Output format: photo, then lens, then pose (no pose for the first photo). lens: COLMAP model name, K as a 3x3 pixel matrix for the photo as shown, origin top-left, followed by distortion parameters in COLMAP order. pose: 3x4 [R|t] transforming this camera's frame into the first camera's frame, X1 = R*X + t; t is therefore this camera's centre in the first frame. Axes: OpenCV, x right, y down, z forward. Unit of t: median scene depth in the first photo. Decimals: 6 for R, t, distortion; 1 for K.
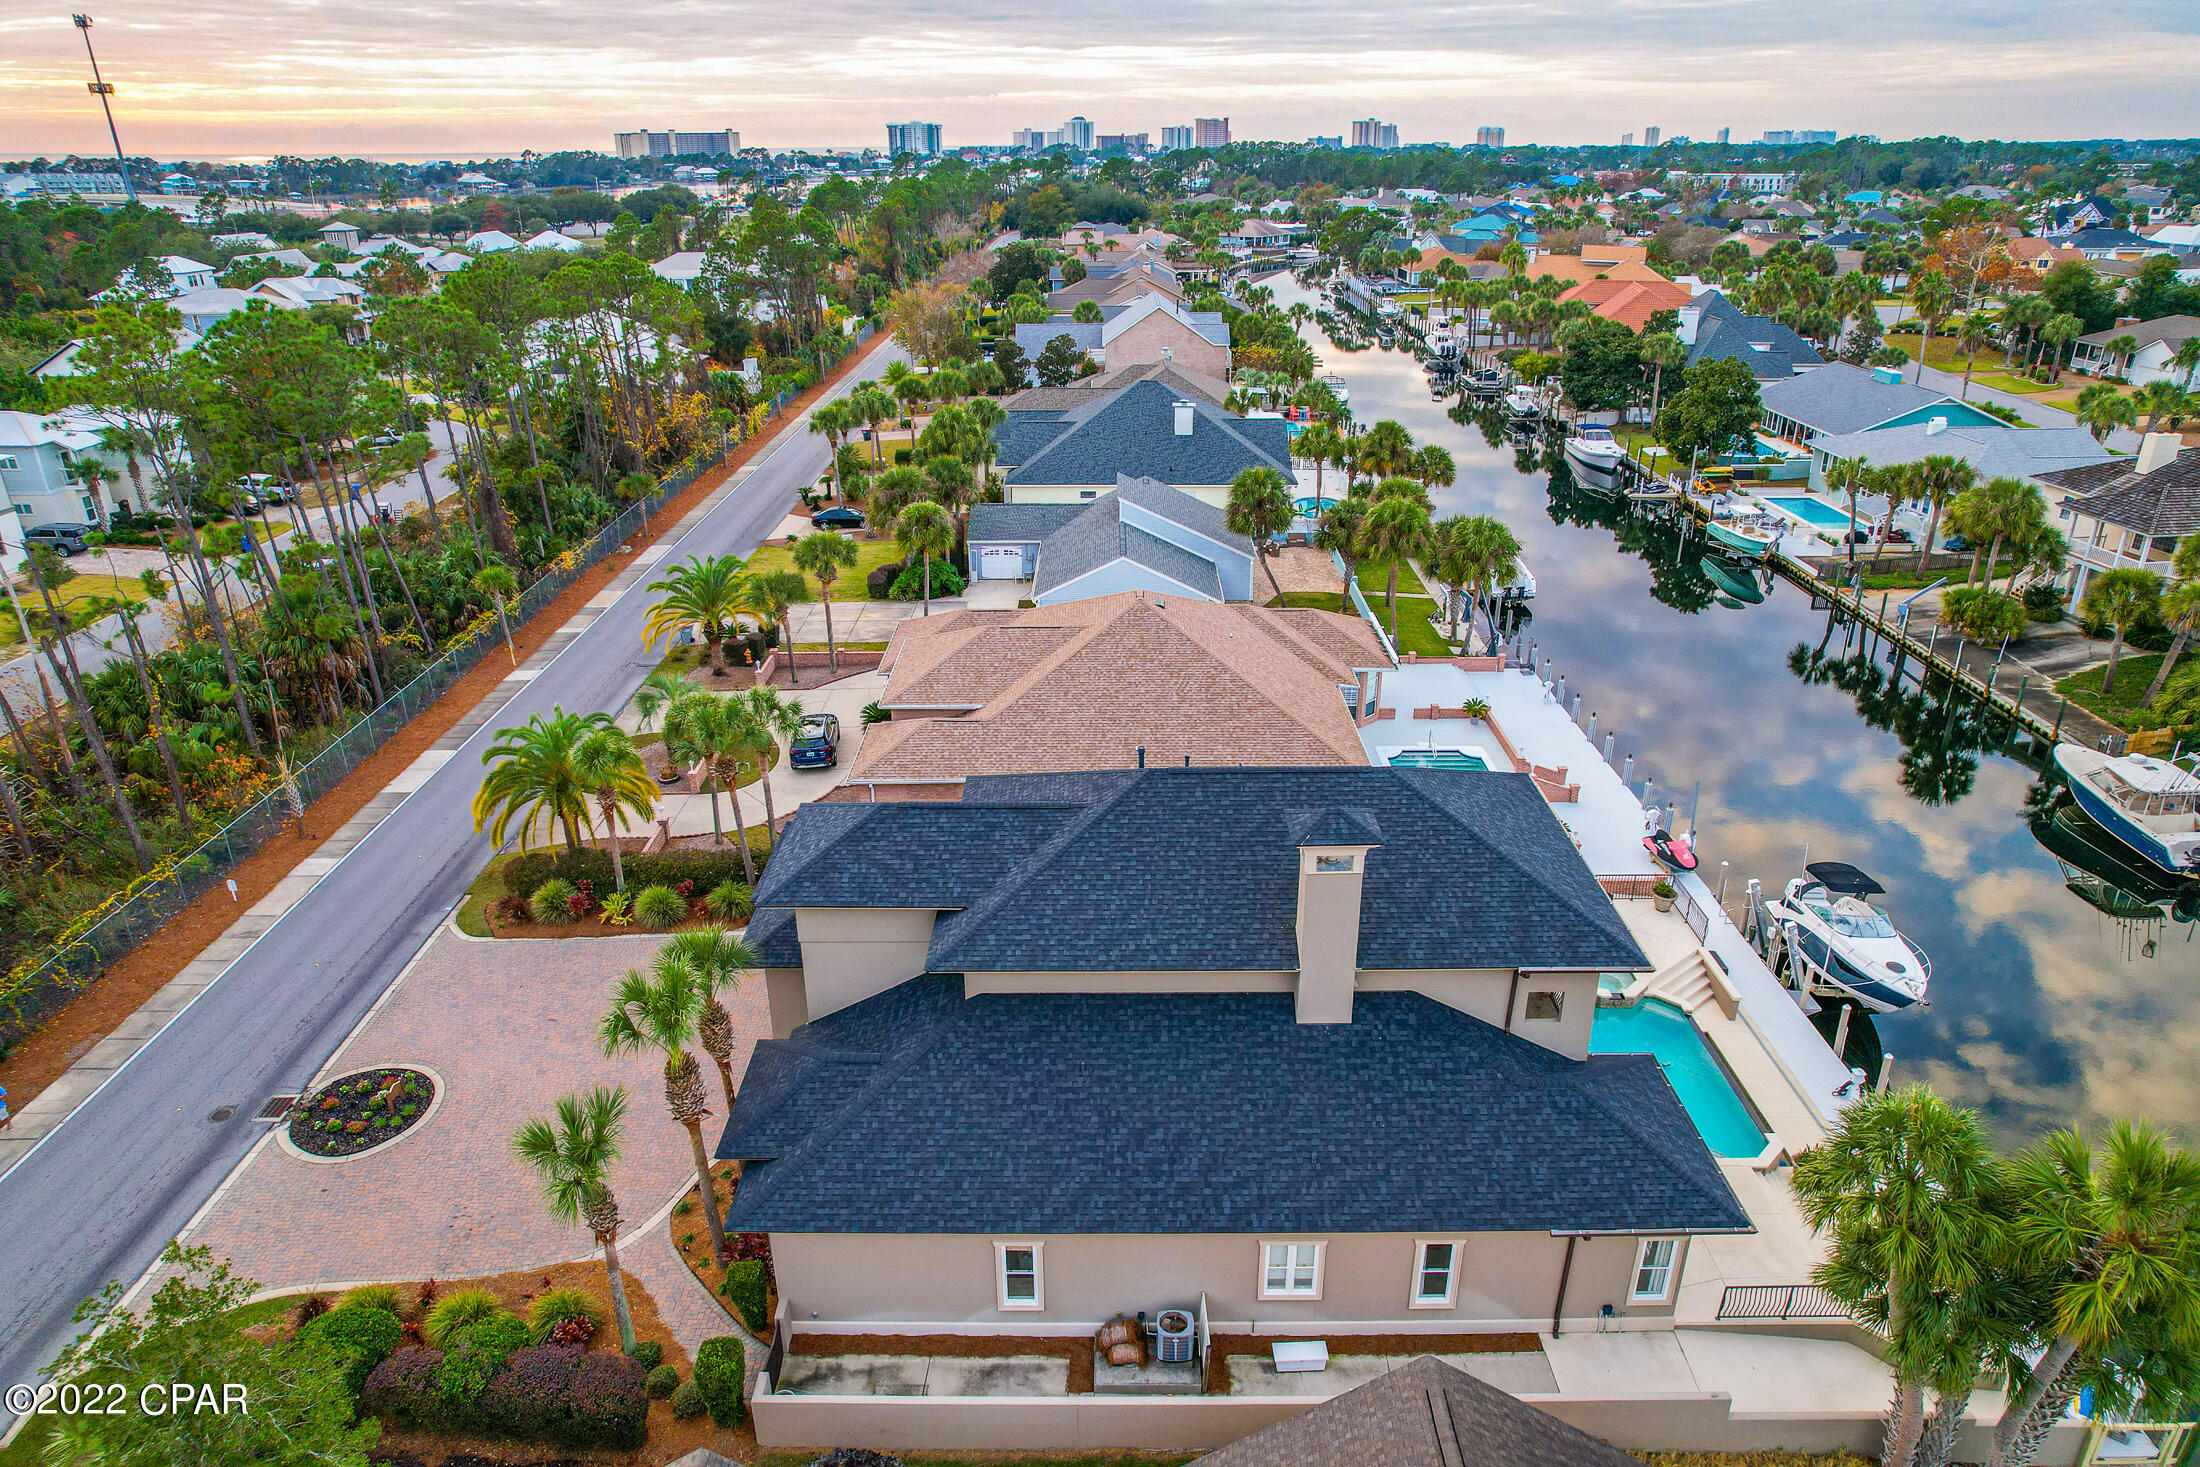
lens RADIAL K [[1398.7, 0, 1106.5], [0, 1398.7, 762.7], [0, 0, 1]] dist [-0.071946, 0.066547]
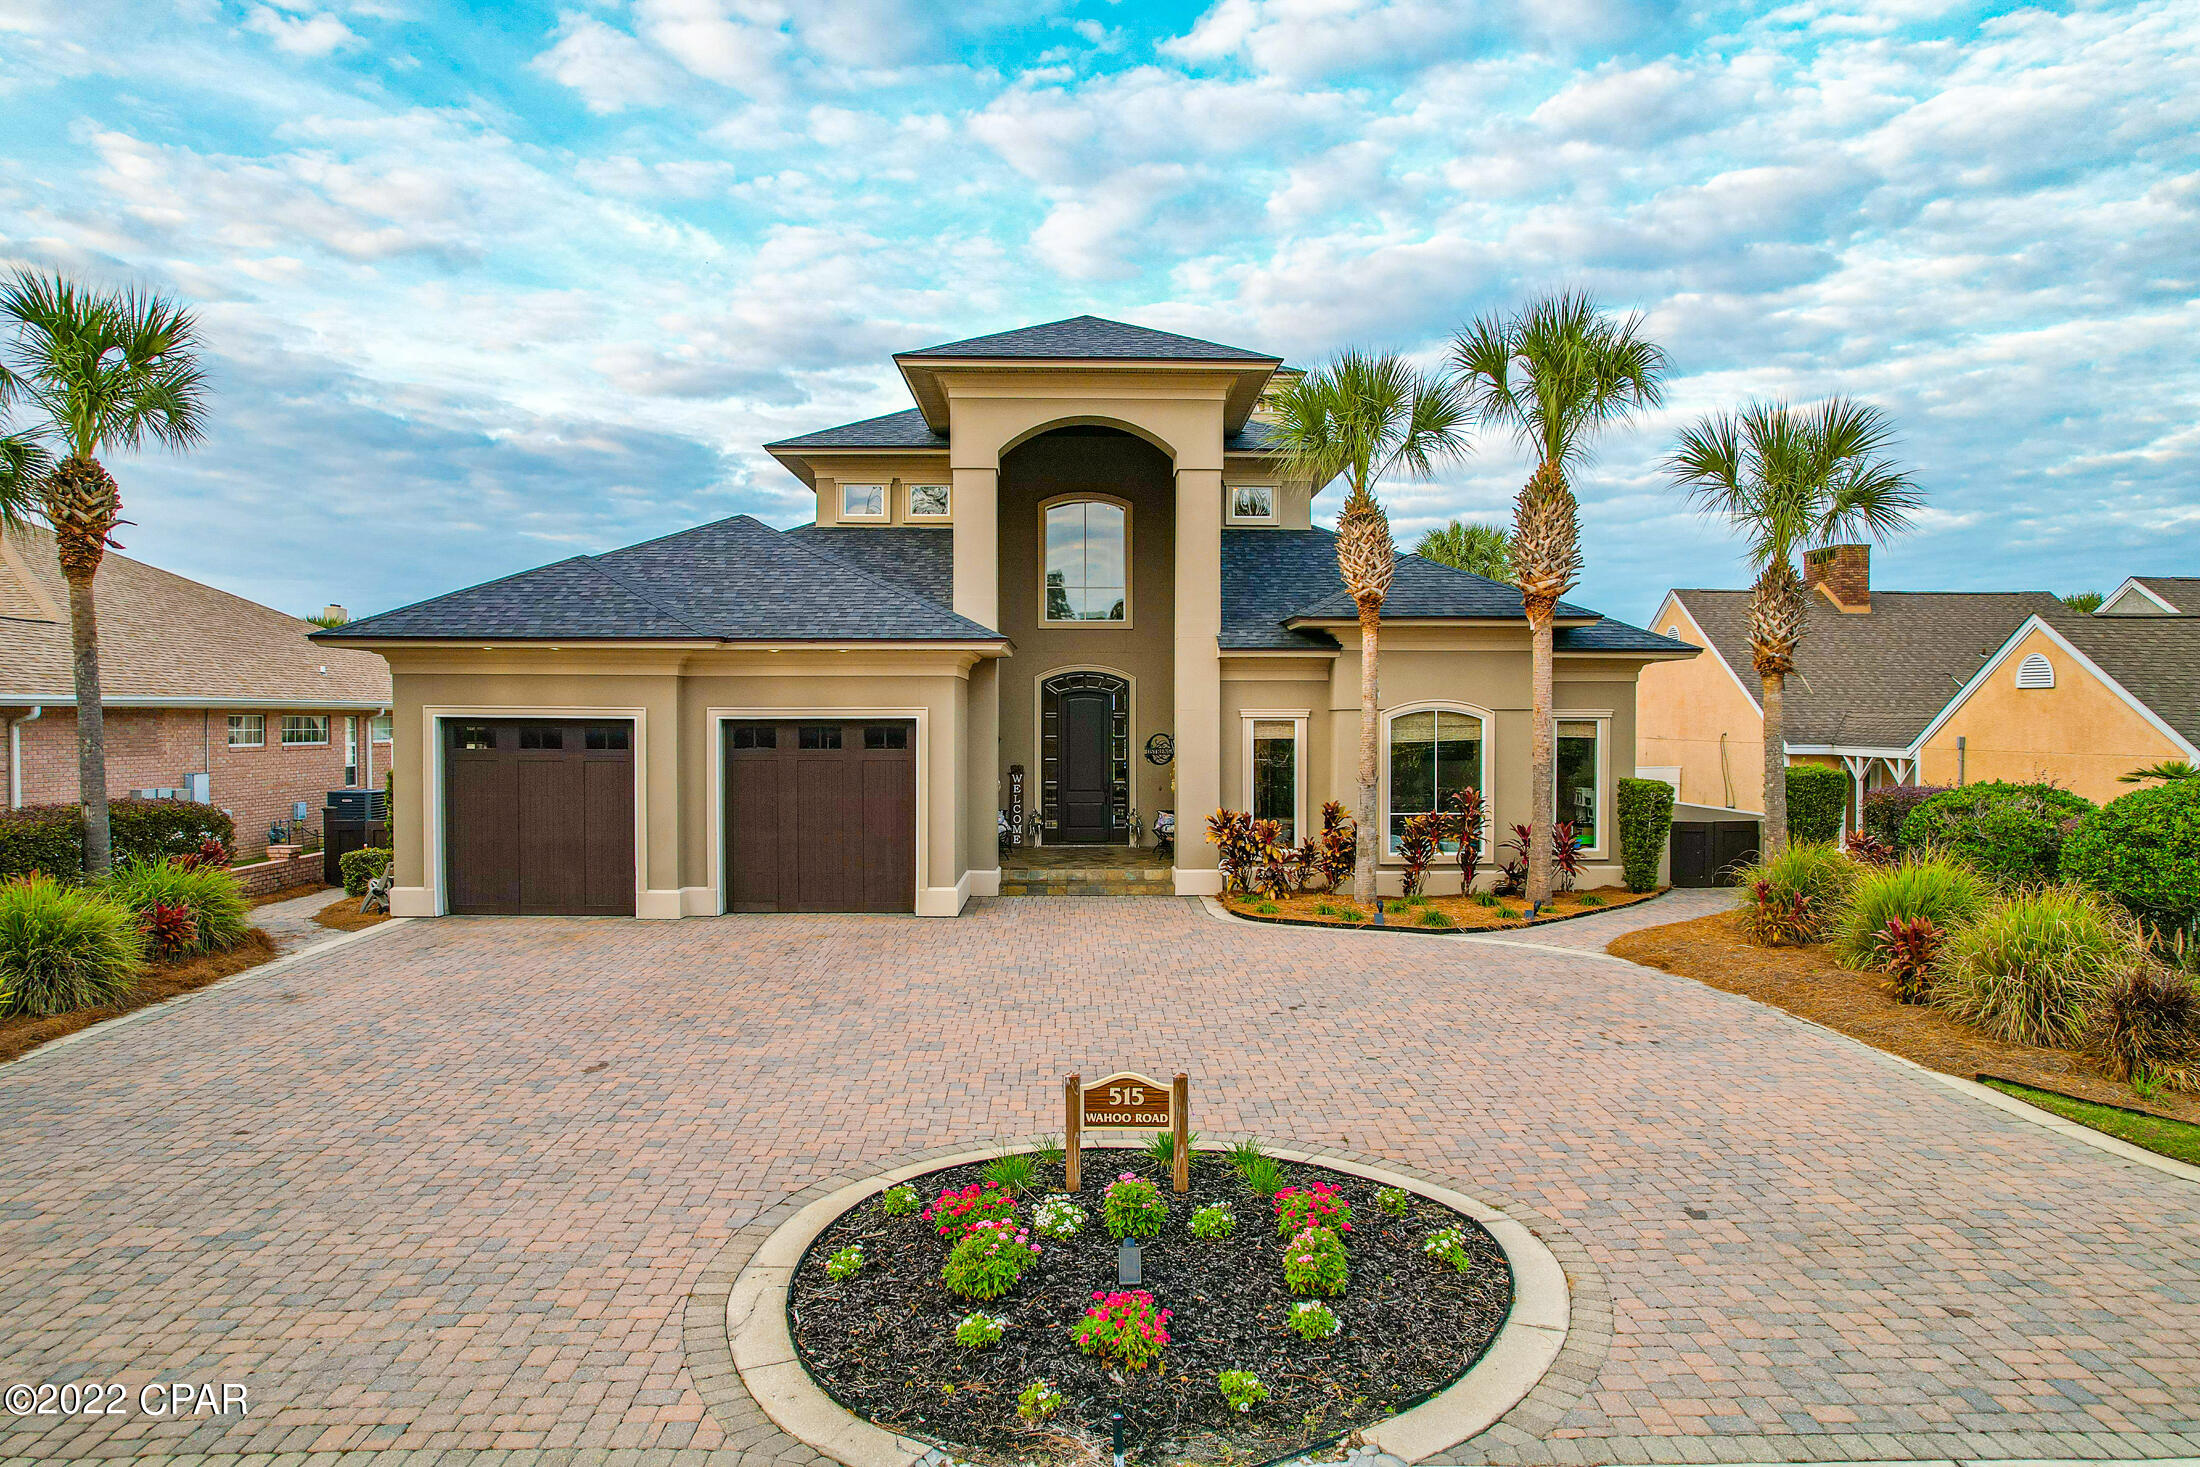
lens RADIAL K [[1398.7, 0, 1106.5], [0, 1398.7, 762.7], [0, 0, 1]] dist [-0.071946, 0.066547]
pose [[-0.031821, -0.034774, 0.998888, -0.506604], [0.406352, 0.912622, 0.044716, 0.118194], [-0.913163, 0.407323, -0.014910, 0.672315]]
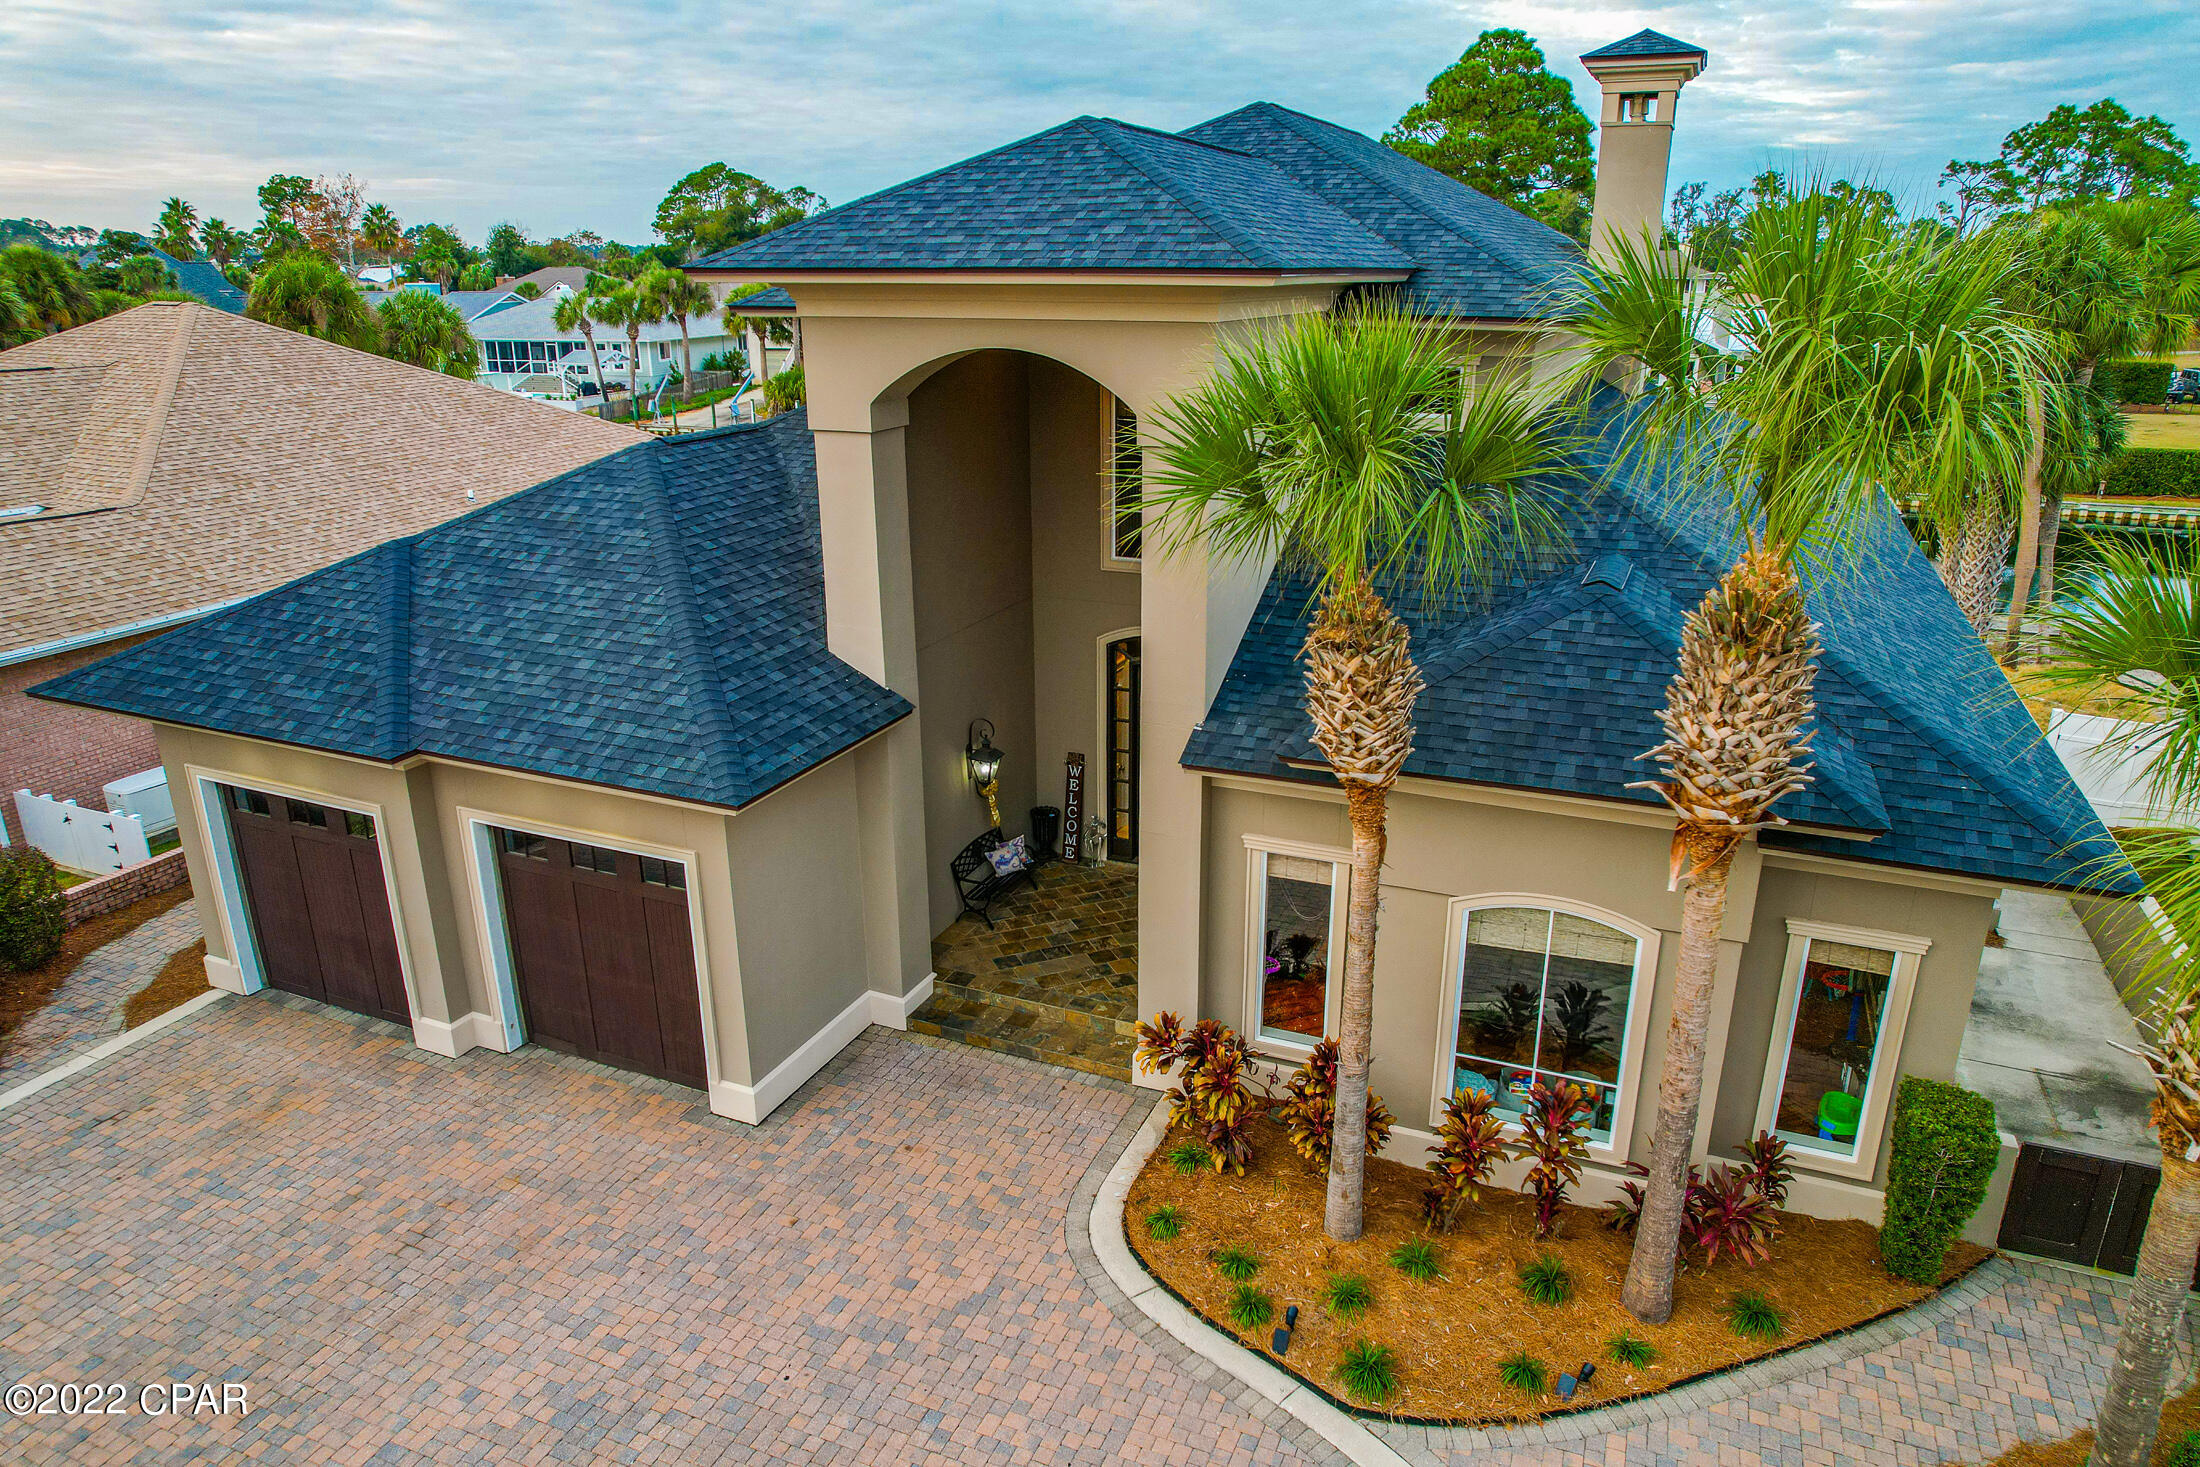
lens RADIAL K [[1398.7, 0, 1106.5], [0, 1398.7, 762.7], [0, 0, 1]] dist [-0.071946, 0.066547]
pose [[0.383377, -0.321239, 0.865926, -0.332308], [0.379619, 0.909513, 0.169338, 0.076451], [-0.841969, 0.263802, 0.470635, 0.530495]]
